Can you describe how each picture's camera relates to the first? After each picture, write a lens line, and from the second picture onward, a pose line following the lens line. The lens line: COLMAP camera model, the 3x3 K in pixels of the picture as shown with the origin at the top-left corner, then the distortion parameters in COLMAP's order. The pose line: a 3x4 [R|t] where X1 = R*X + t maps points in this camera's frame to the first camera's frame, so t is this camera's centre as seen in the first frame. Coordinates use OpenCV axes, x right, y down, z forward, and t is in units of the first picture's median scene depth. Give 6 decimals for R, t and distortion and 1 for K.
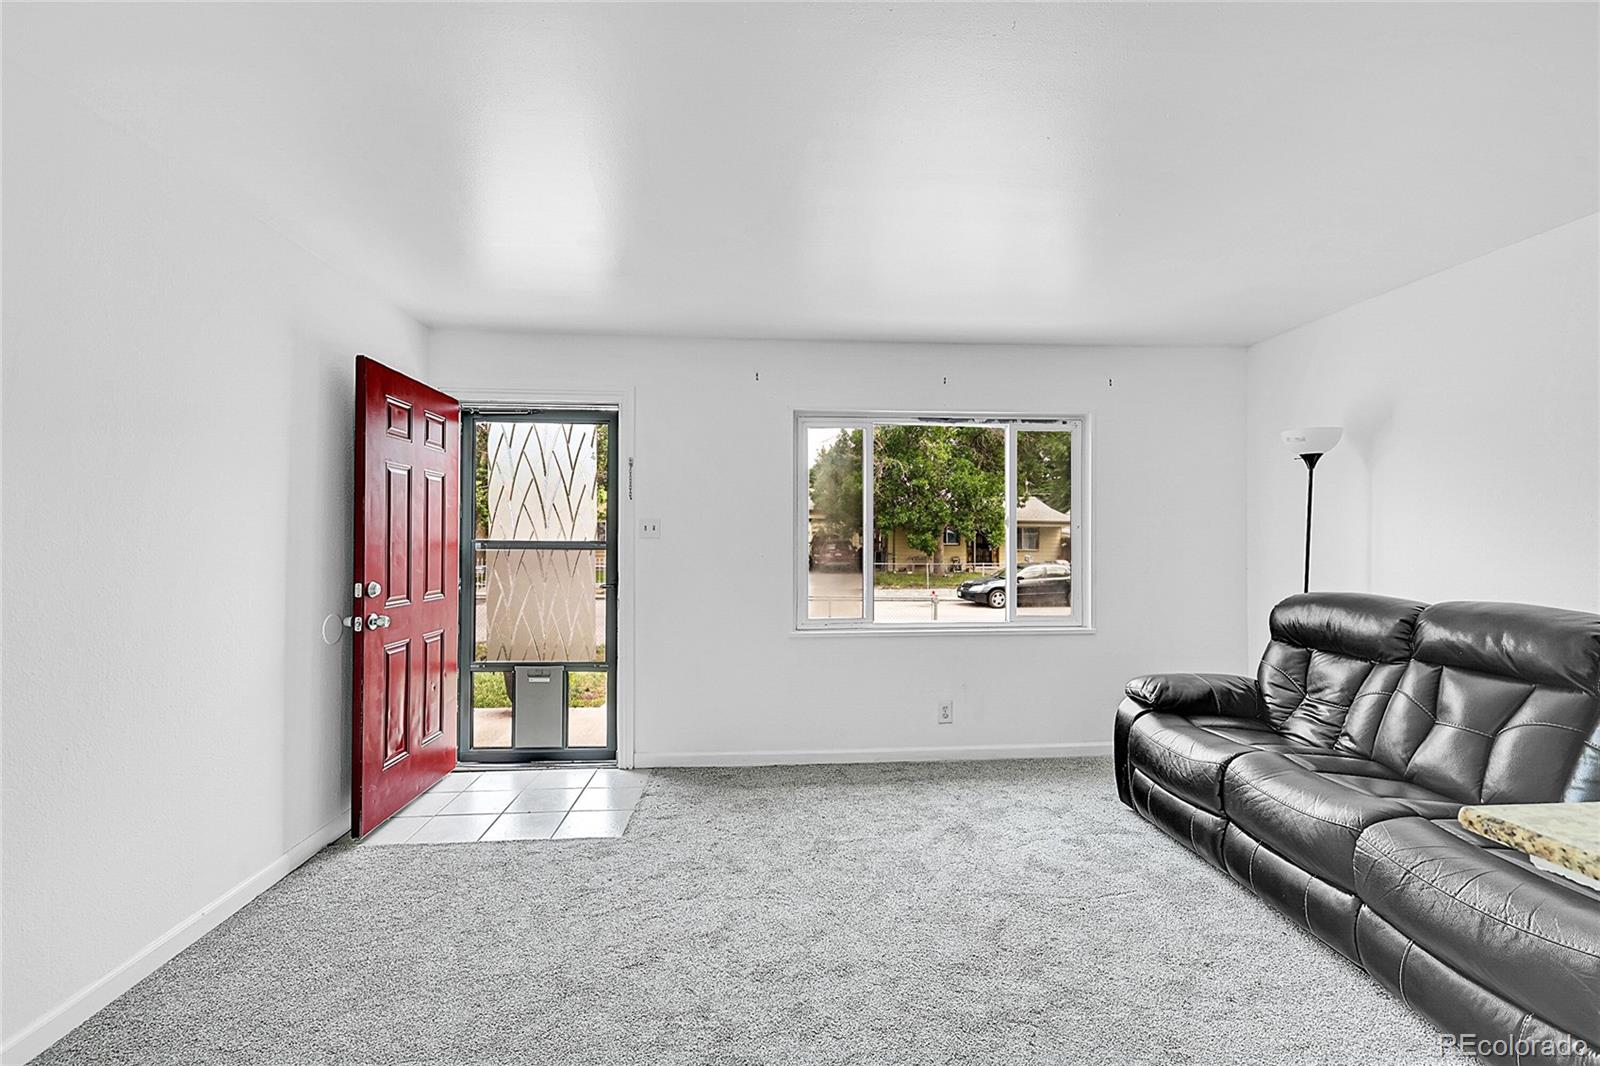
lens RADIAL K [[674.1, 0, 790.8], [0, 674.1, 529.6], [0, 0, 1]] dist [0.000719, -0.000696]
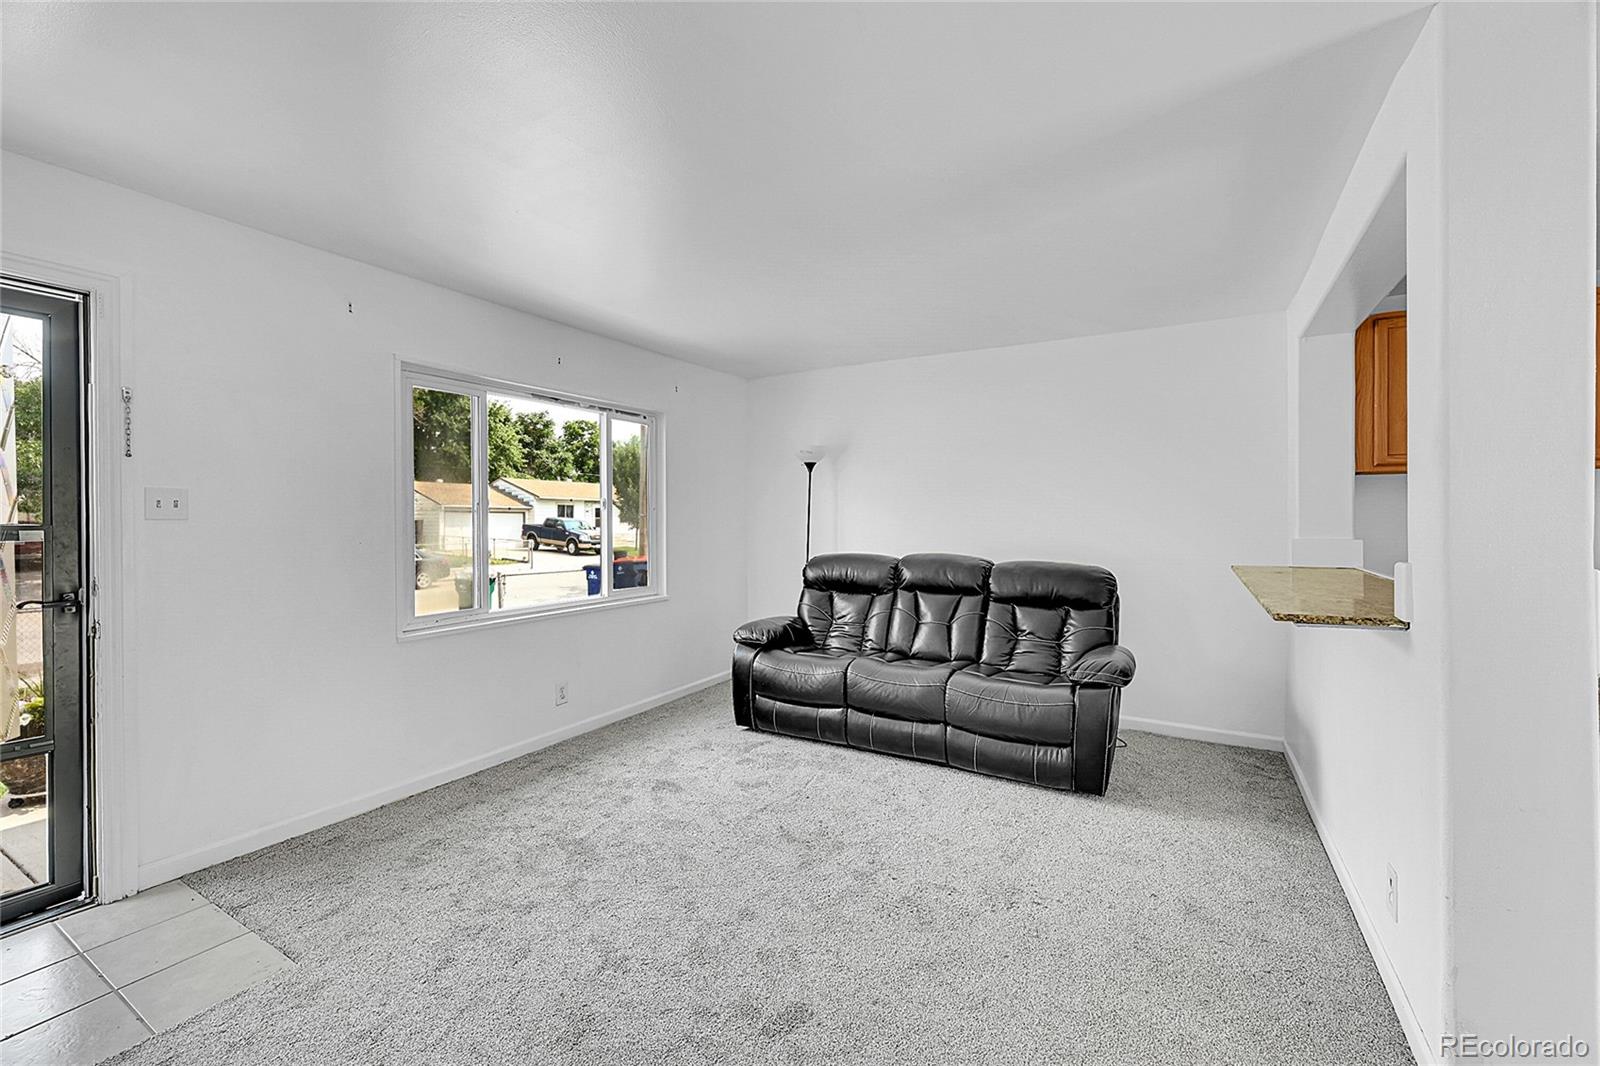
lens RADIAL K [[653.9, 0, 792.2], [0, 653.9, 527.8], [0, 0, 1]] dist [-0.002133, -0.000528]
pose [[0.571930, -0.013231, 0.820196, -0.484507], [-0.011825, 0.999633, 0.024371, -0.002533], [-0.820217, -0.023637, 0.571564, 0.224434]]
